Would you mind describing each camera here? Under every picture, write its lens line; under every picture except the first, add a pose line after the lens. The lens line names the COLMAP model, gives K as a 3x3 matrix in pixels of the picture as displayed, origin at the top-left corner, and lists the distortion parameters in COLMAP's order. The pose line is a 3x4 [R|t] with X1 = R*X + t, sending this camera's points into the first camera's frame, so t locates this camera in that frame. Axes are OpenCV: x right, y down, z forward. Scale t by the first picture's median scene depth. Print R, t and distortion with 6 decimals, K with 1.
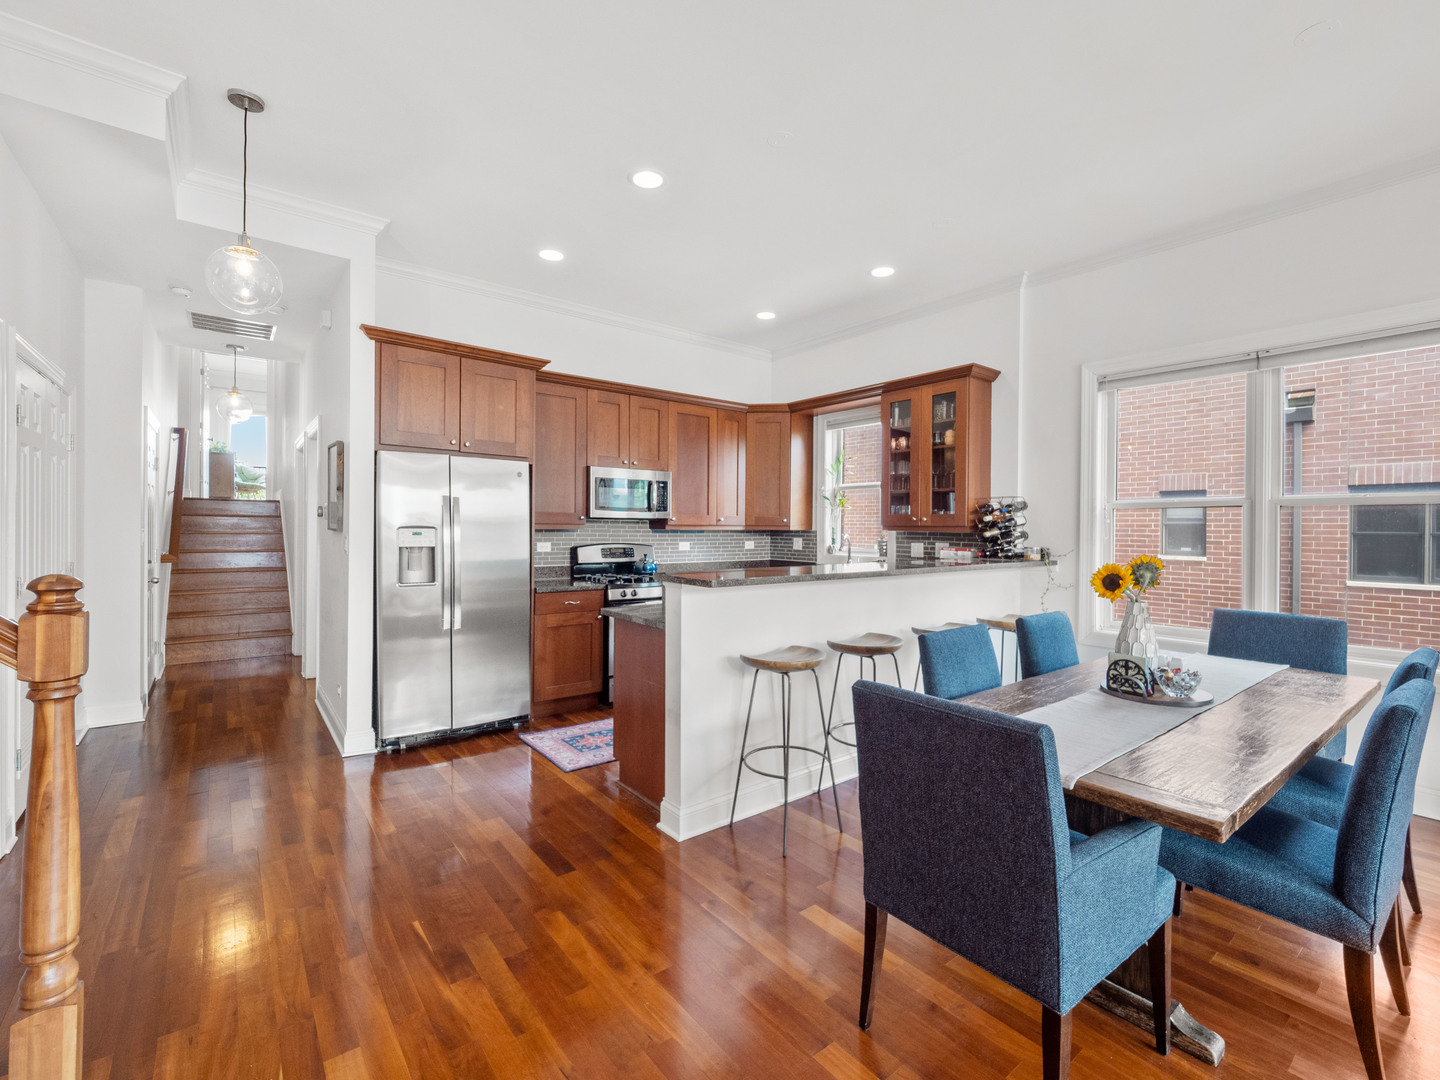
lens RADIAL K [[632.7, 0, 710.1], [0, 632.7, 532.8], [0, 0, 1]] dist [-0.003345, 0.000859]
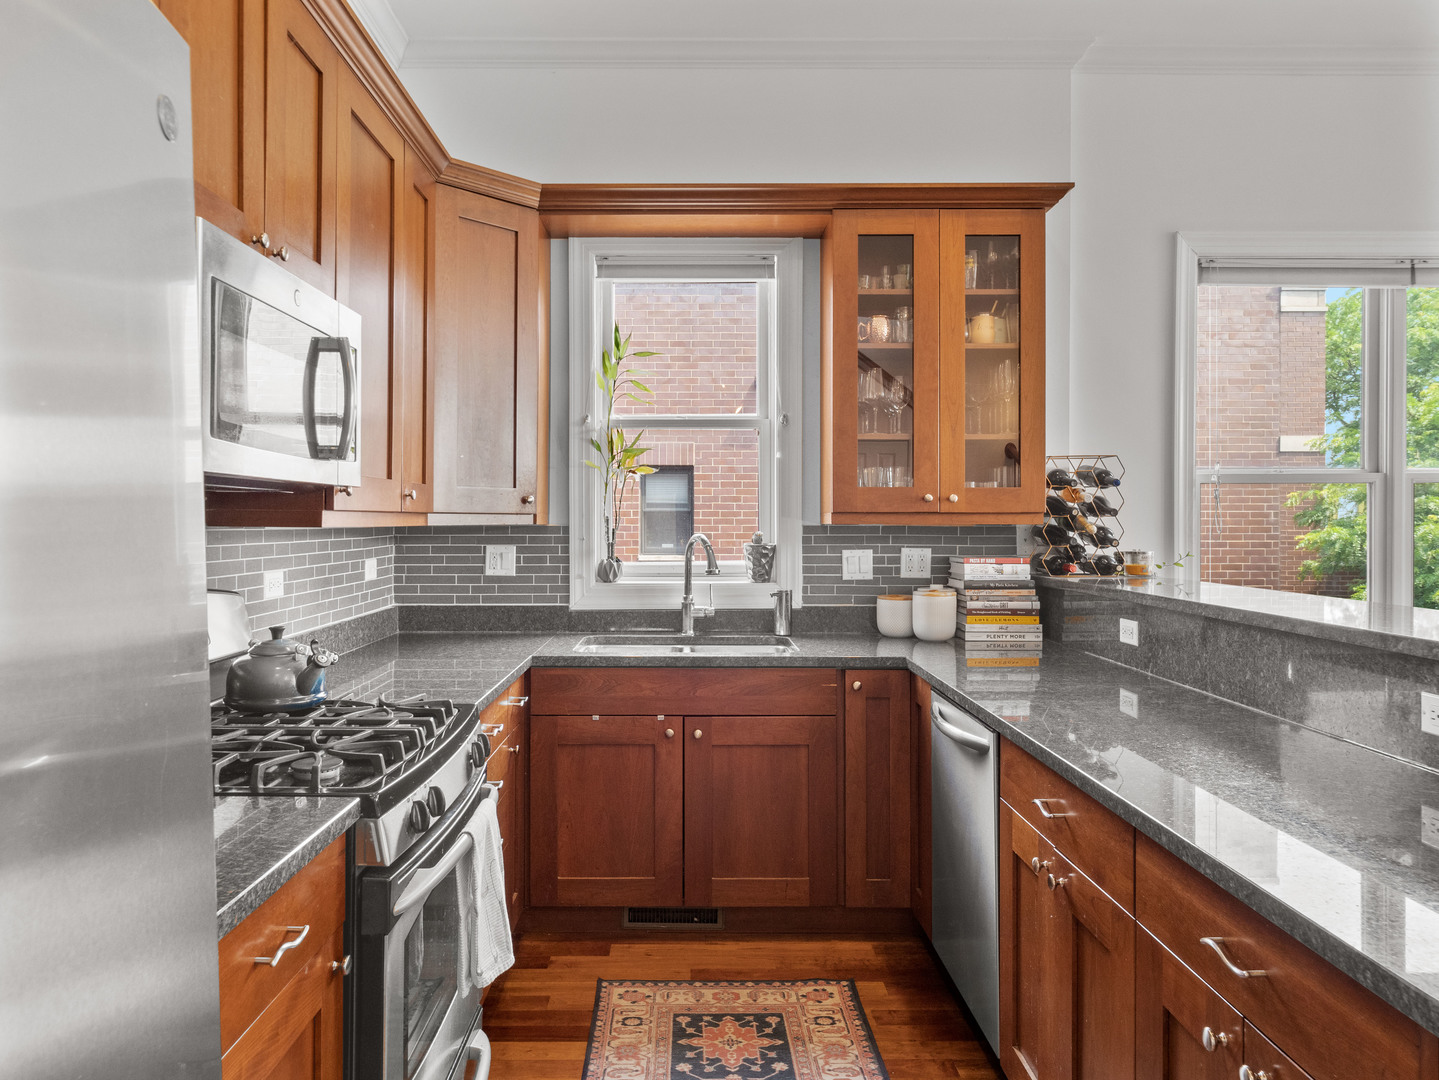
lens RADIAL K [[992.1, 0, 717.9], [0, 992.1, 526.4], [0, 0, 1]] dist [0.033904, 0.001109]
pose [[0.601678, -0.012375, 0.798643, -0.337207], [0.012433, 0.999904, 0.006126, -0.007043], [-0.798642, 0.006244, 0.601774, 0.670686]]
